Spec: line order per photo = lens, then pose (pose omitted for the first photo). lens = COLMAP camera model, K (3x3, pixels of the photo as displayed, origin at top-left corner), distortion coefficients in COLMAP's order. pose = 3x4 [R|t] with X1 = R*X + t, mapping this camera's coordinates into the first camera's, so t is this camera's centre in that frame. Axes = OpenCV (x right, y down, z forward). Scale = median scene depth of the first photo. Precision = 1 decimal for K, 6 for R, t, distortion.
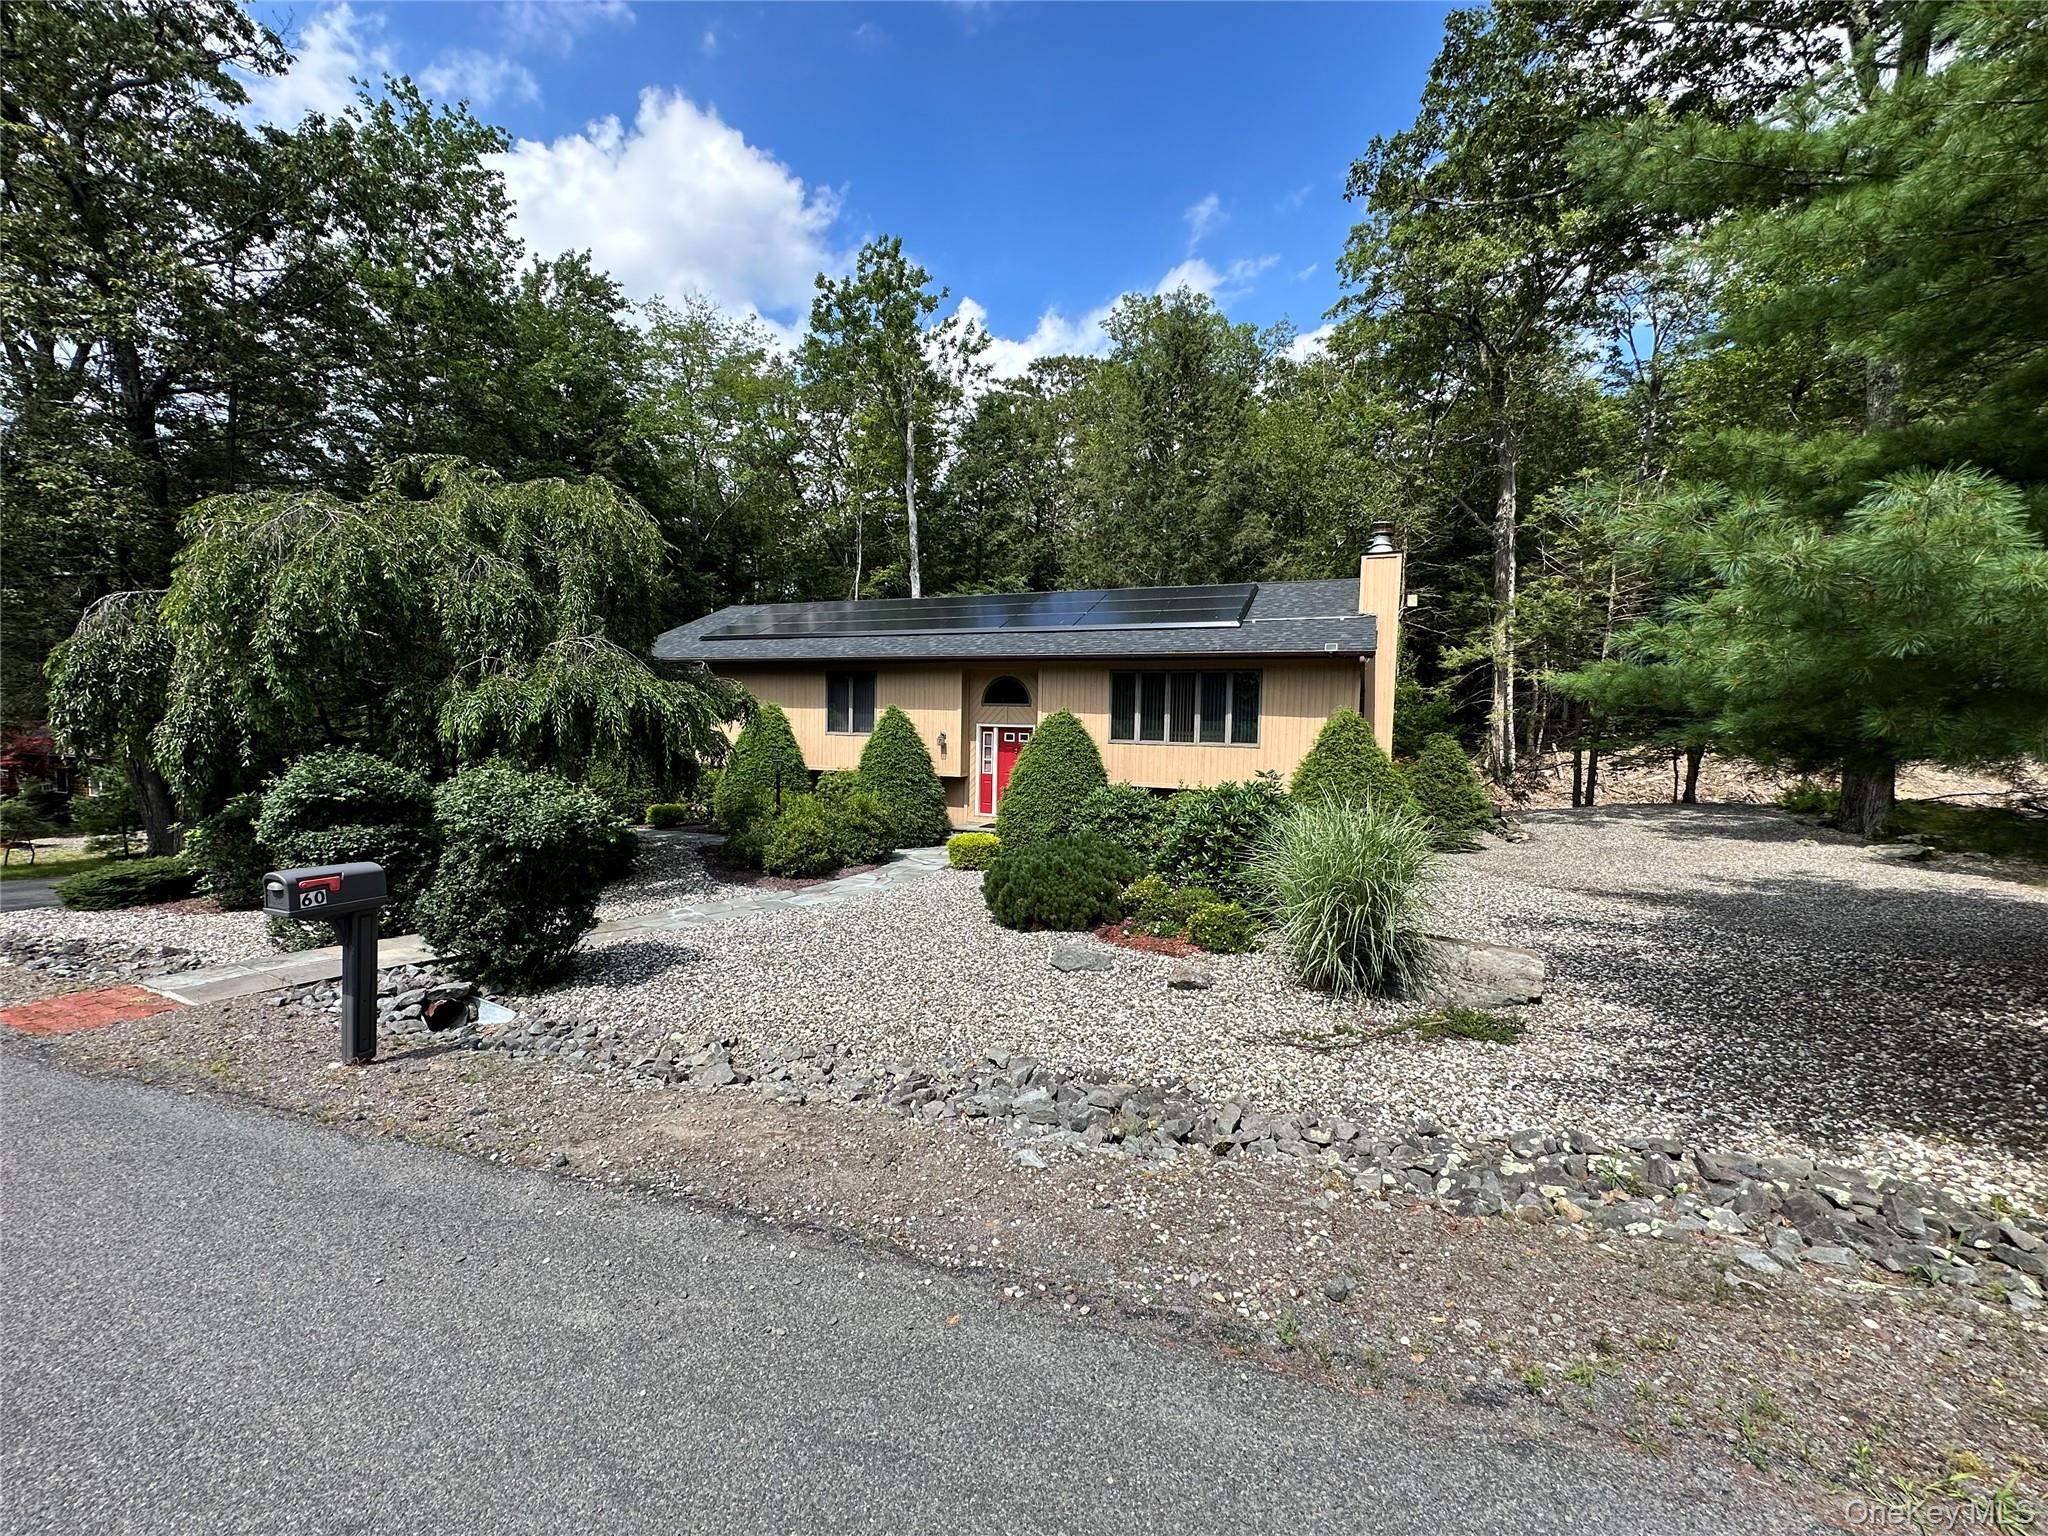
lens RADIAL K [[810.9, 0, 1022.1], [0, 810.9, 758.6], [0, 0, 1]] dist [0.001255, -0.000455]
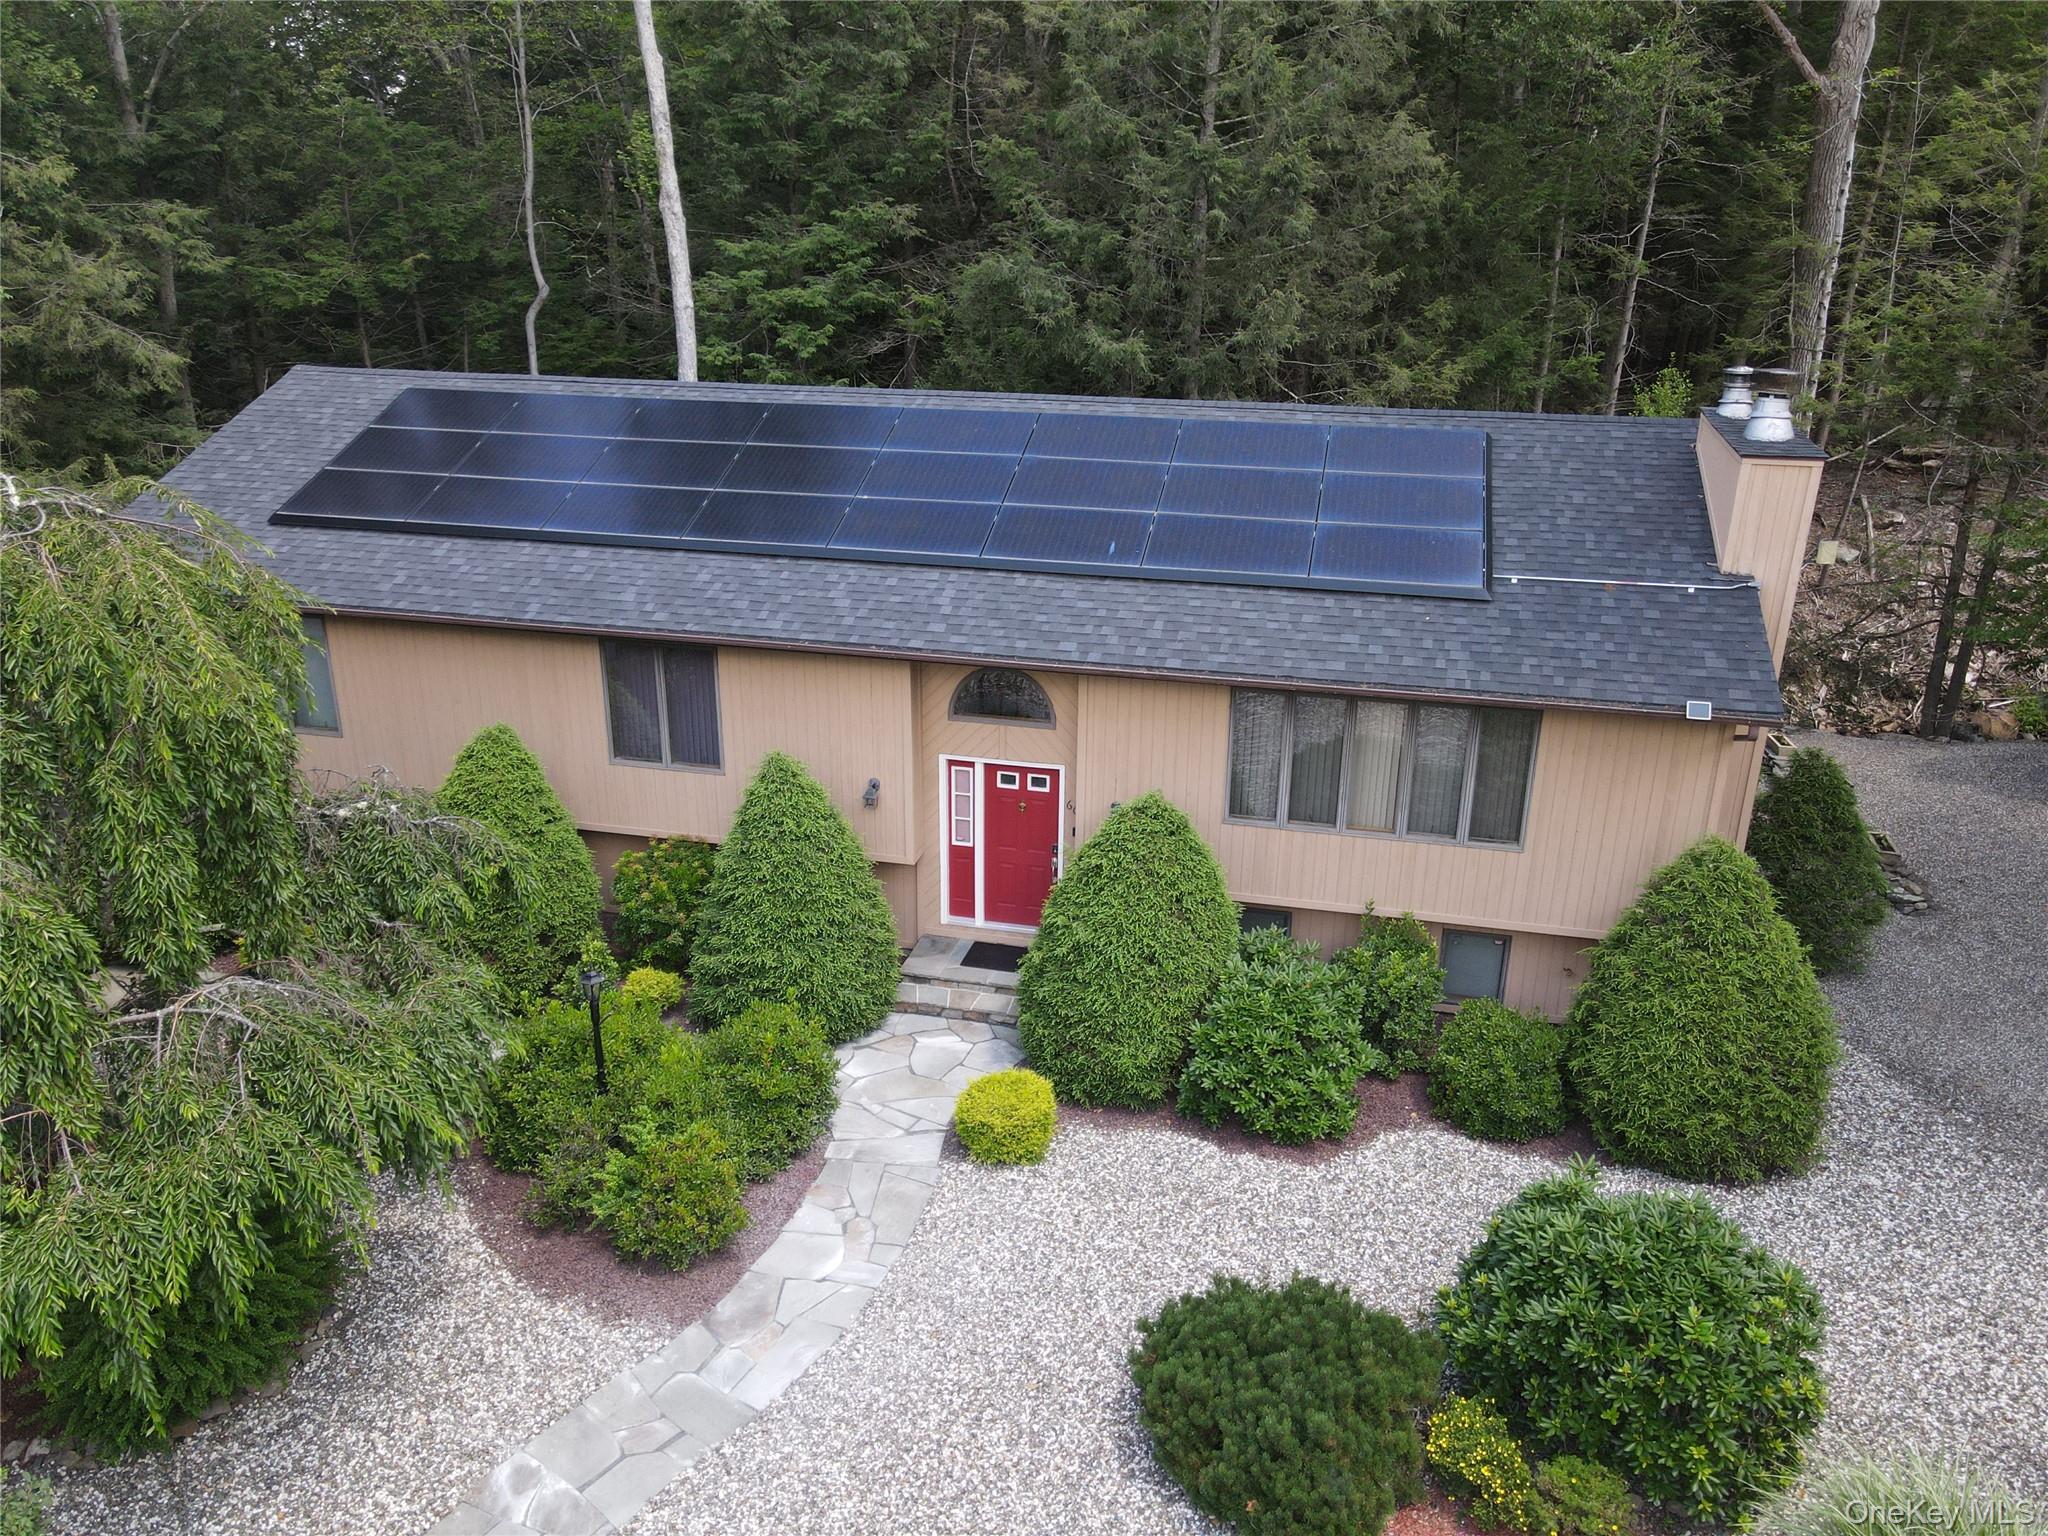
lens RADIAL K [[1486.6, 0, 1015.6], [0, 1486.6, 768.5], [0, 0, 1]] dist [-0.009199, 0.017150]
pose [[0.987167, -0.069303, 0.143872, -0.156190], [0.020687, 0.948830, 0.315109, -0.353356], [-0.158348, -0.308088, 0.938087, 0.162290]]
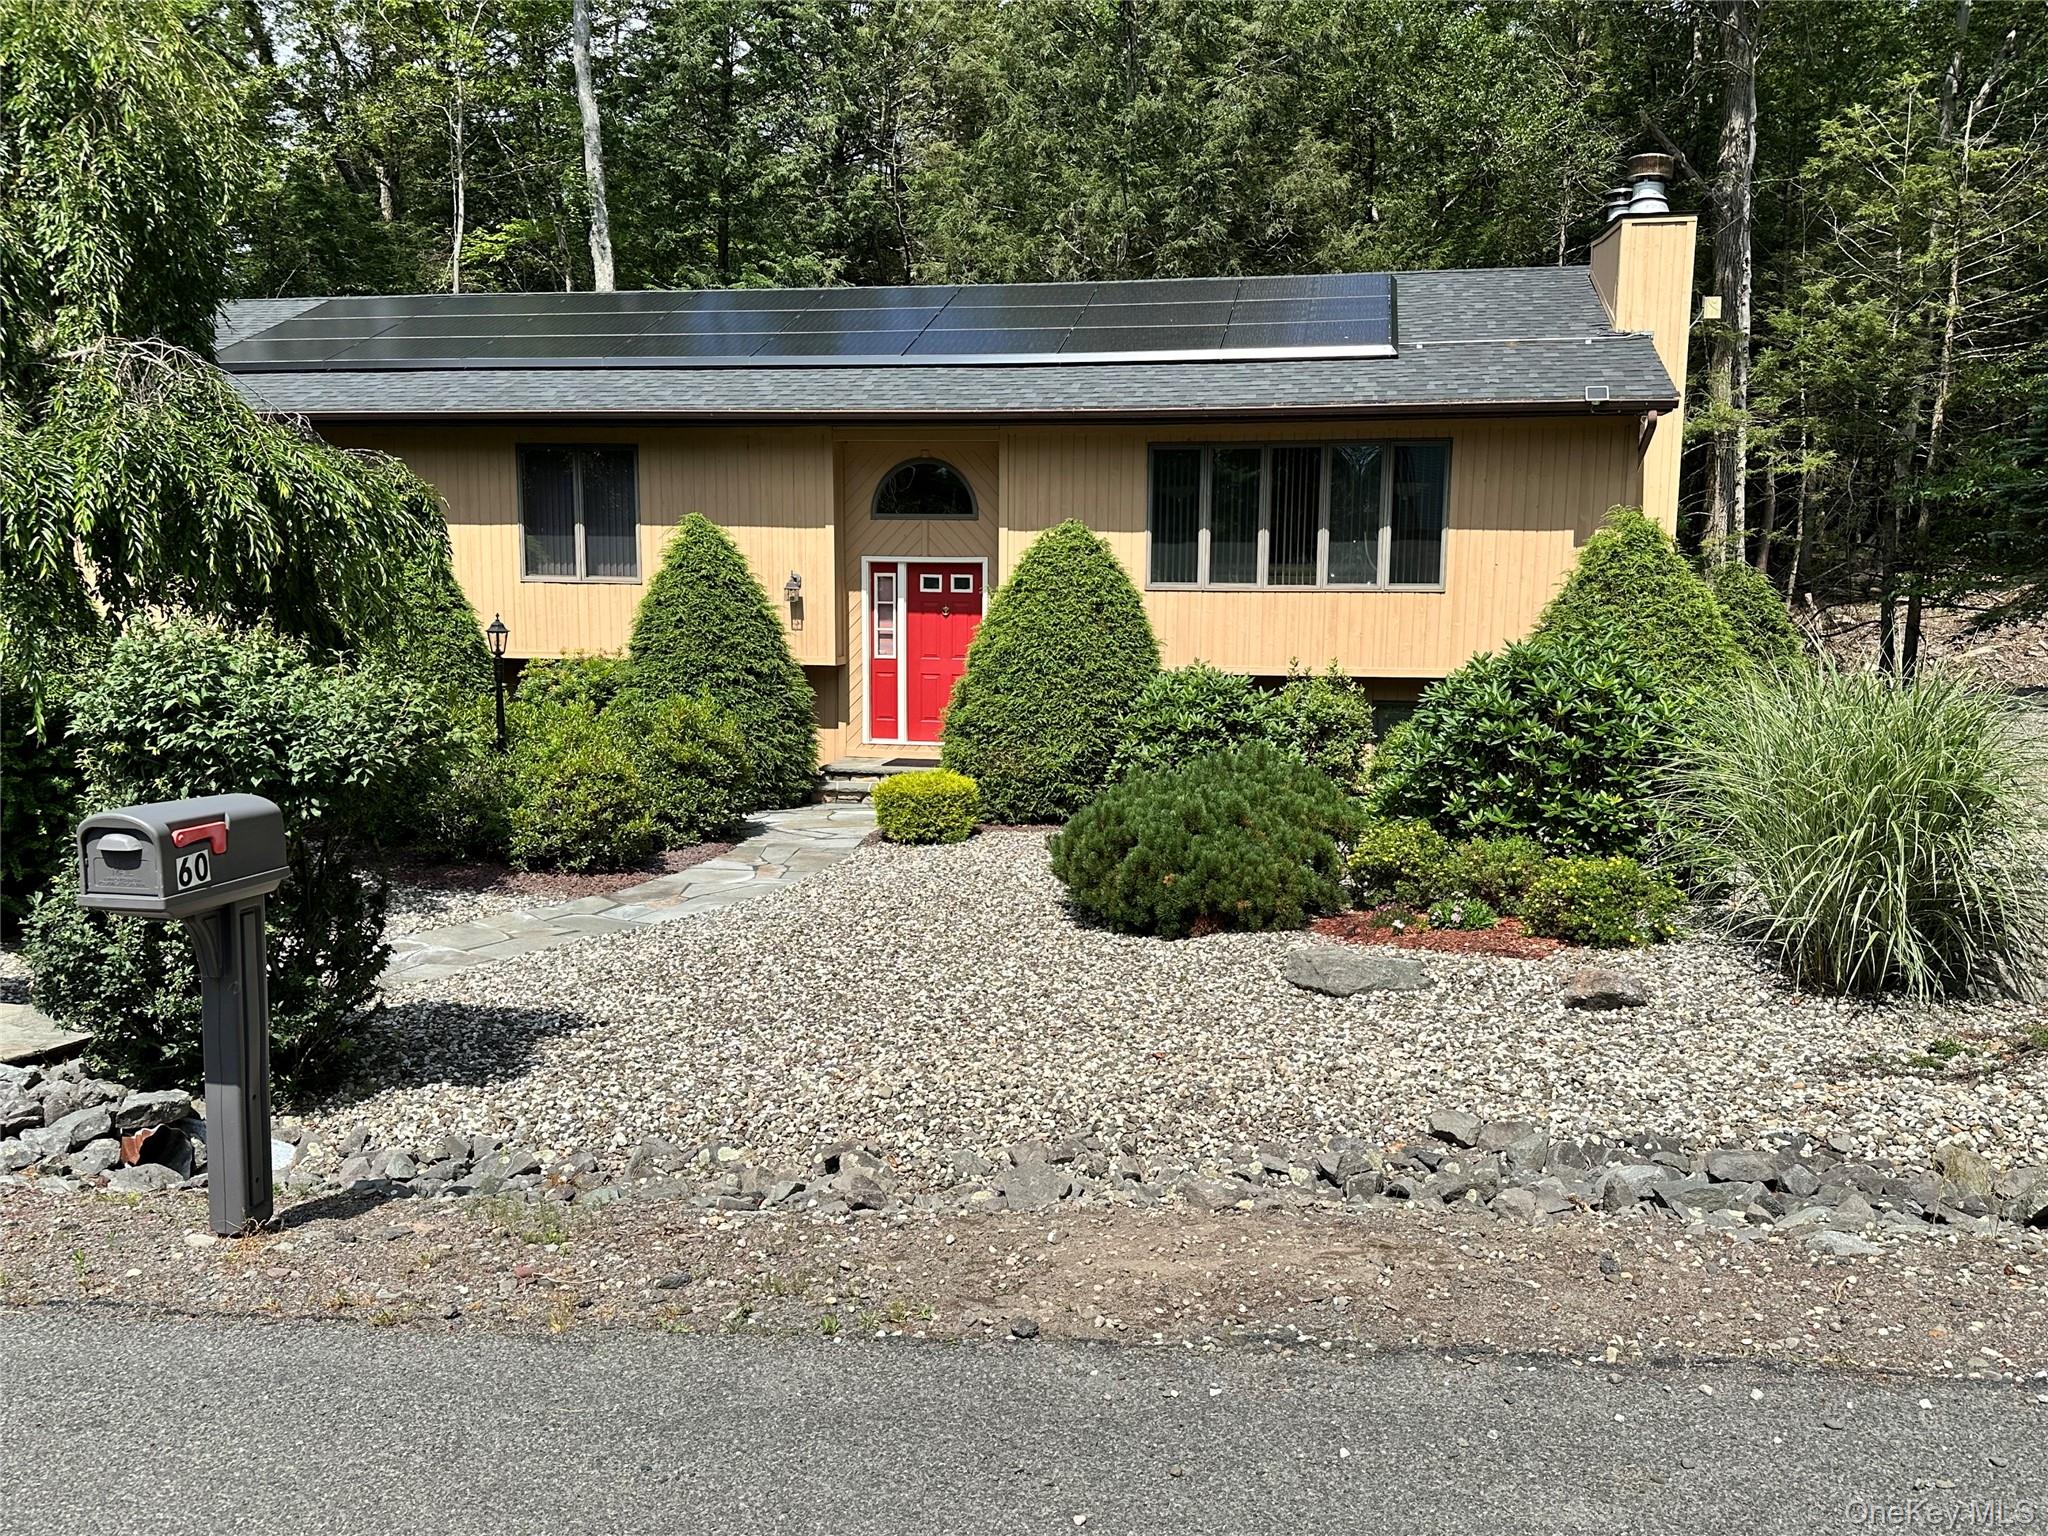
lens RADIAL K [[1637.5, 0, 1019.7], [0, 1637.5, 786.7], [0, 0, 1]] dist [0.075832, -0.076835]
pose [[0.979751, -0.035747, 0.197002, -0.180507], [0.019881, 0.996439, 0.081935, 0.018310], [-0.199229, -0.076359, 0.976973, 0.006056]]
